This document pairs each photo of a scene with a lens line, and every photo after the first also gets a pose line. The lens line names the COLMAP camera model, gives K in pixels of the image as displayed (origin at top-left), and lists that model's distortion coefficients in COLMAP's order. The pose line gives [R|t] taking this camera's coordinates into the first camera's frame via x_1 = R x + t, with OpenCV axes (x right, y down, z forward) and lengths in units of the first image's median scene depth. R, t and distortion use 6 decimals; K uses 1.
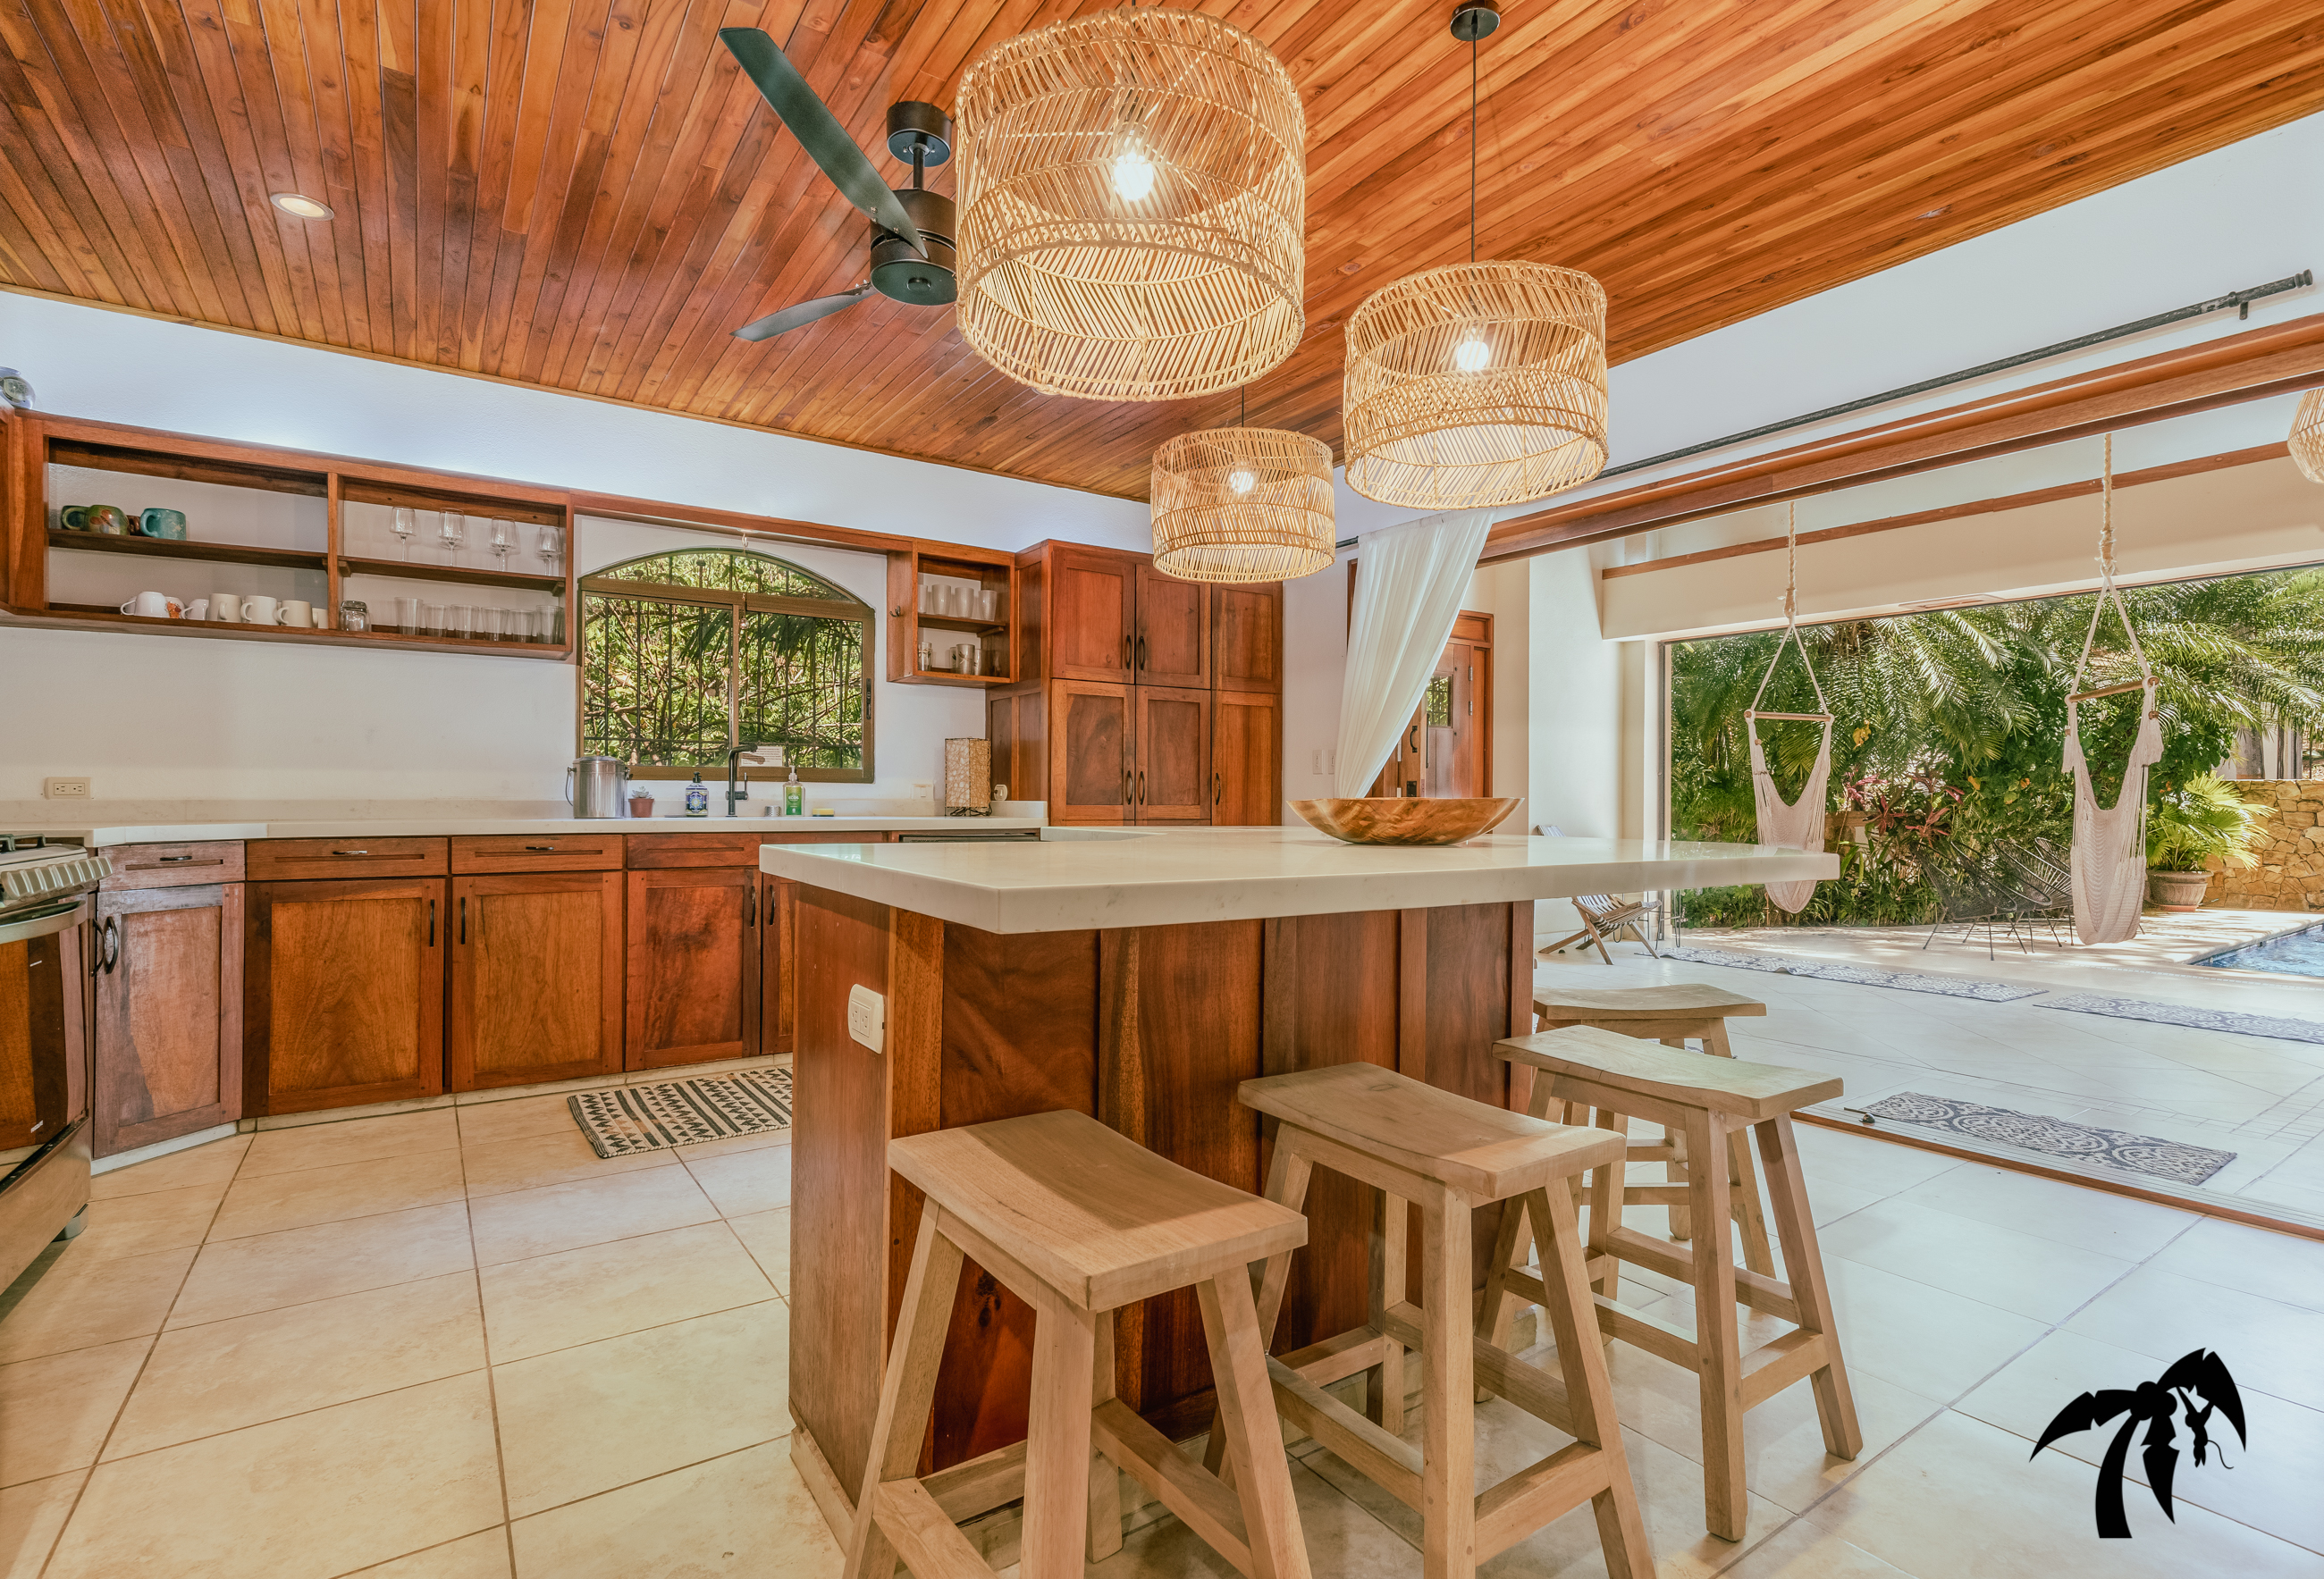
lens RADIAL K [[1092.4, 0, 1164.1], [0, 1092.4, 801.4], [0, 0, 1]] dist [0.006432, 0.000770]
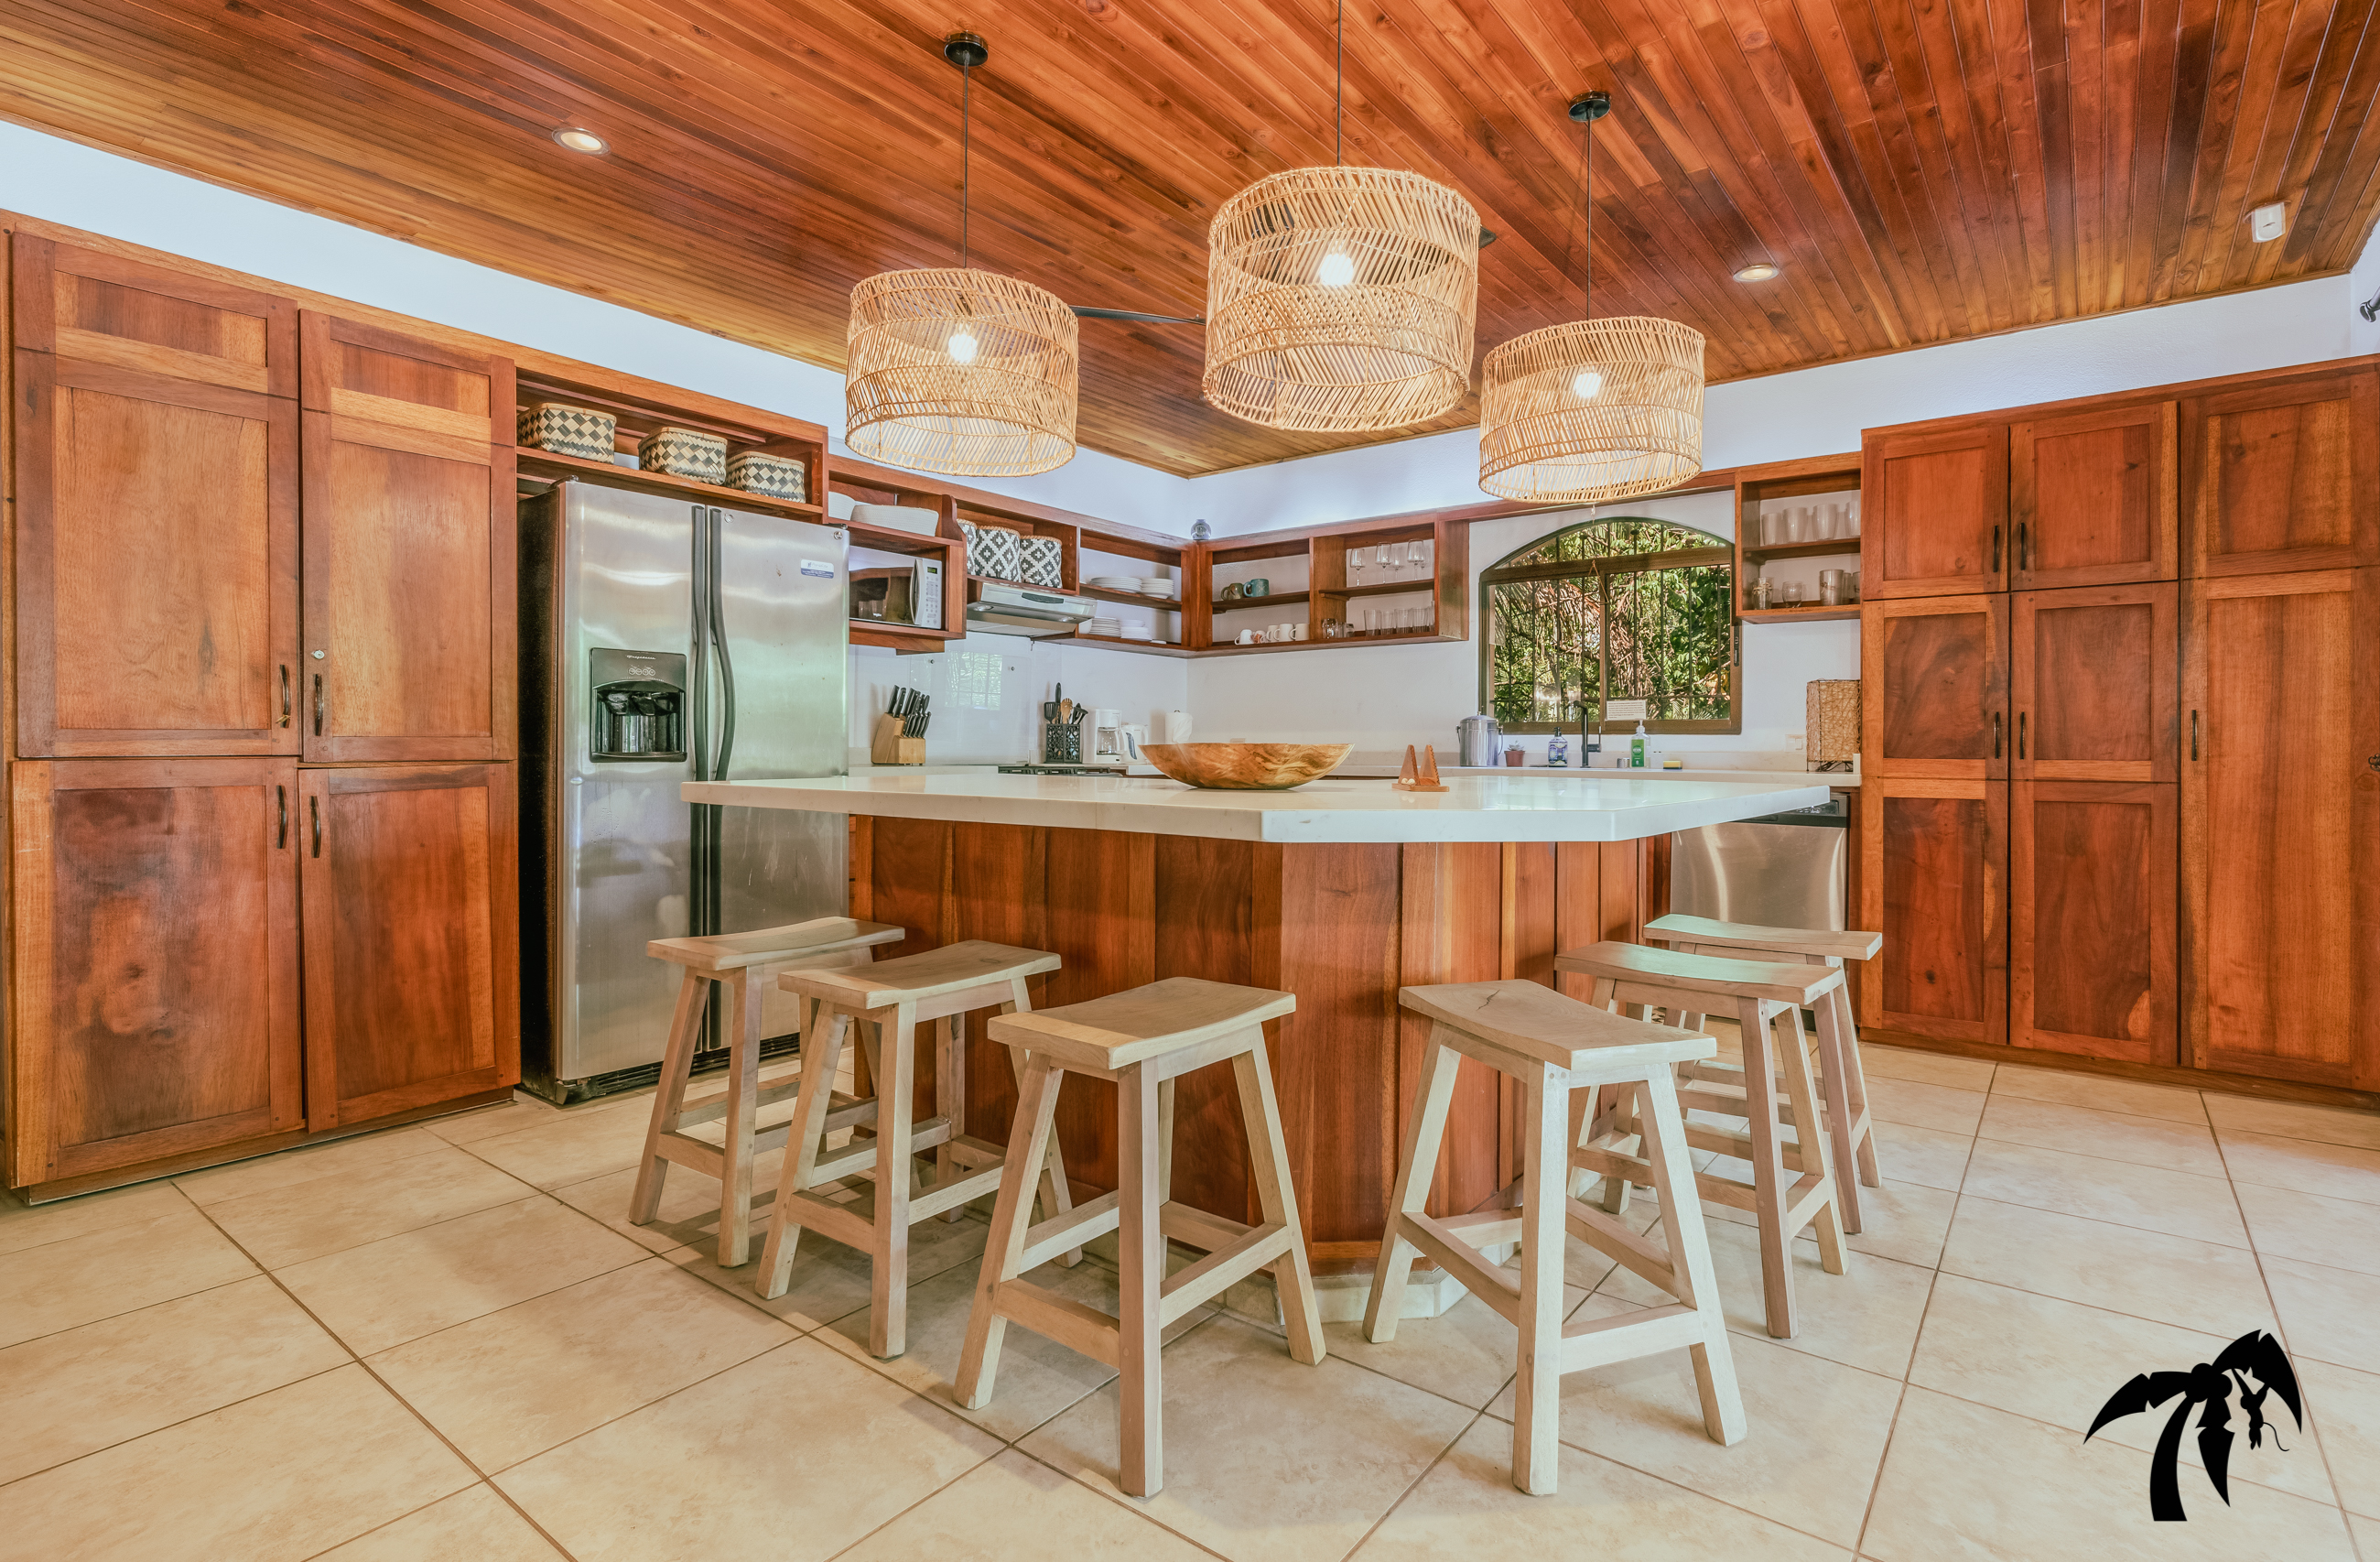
lens RADIAL K [[1155.8, 0, 1190.0], [0, 1155.8, 765.6], [0, 0, 1]] dist [-0.002533, -0.000143]
pose [[0.299247, 0.010134, -0.954122, 0.579650], [-0.007784, 0.999936, 0.008179, 0.005633], [0.954144, 0.004980, 0.299307, 0.280578]]
